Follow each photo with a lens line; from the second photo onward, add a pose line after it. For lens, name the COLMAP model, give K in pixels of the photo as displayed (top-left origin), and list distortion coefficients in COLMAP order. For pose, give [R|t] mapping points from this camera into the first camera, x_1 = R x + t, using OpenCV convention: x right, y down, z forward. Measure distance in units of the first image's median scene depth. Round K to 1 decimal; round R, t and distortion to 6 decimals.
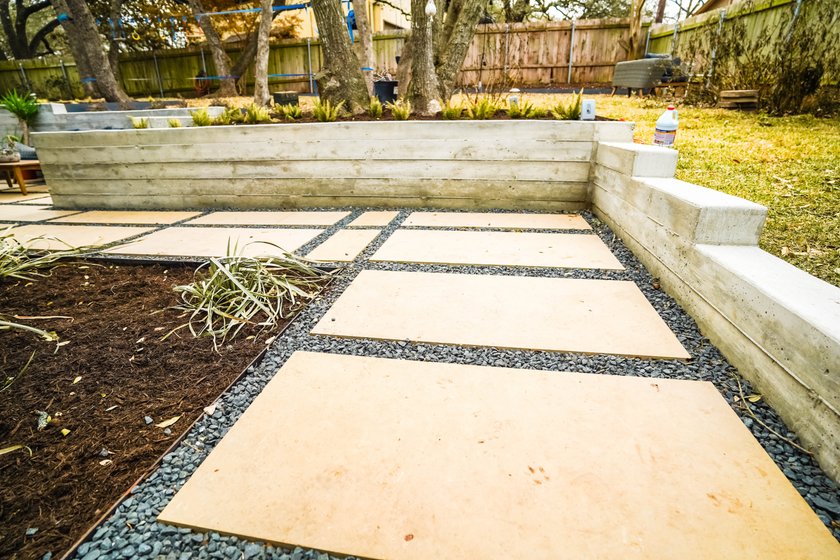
lens RADIAL K [[415.4, 0, 420.0], [0, 415.4, 280.0], [0, 0, 1]] dist [-0.094474, 0.044235]
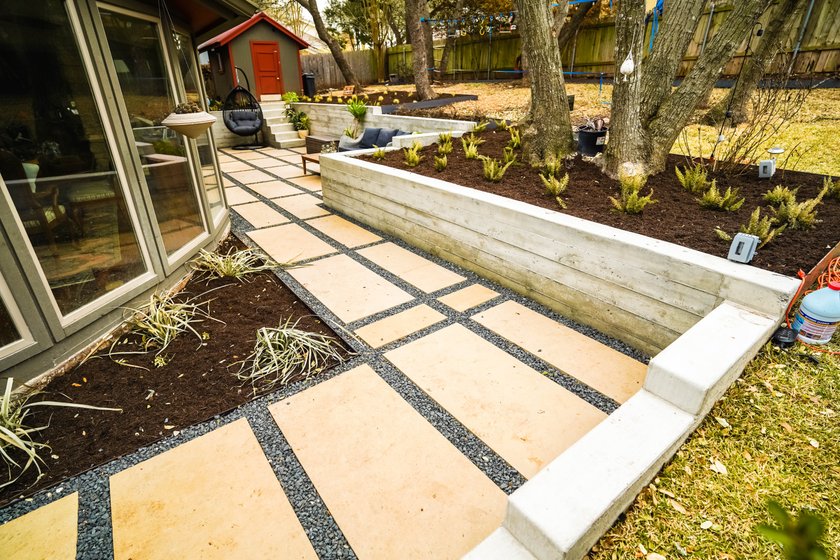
lens RADIAL K [[415.4, 0, 420.0], [0, 415.4, 280.0], [0, 0, 1]] dist [-0.094474, 0.044235]
pose [[0.727790, 0.301983, -0.615734, 0.418142], [-0.245259, 0.953064, 0.177532, -0.325626], [0.640445, 0.021808, 0.767694, 0.081707]]
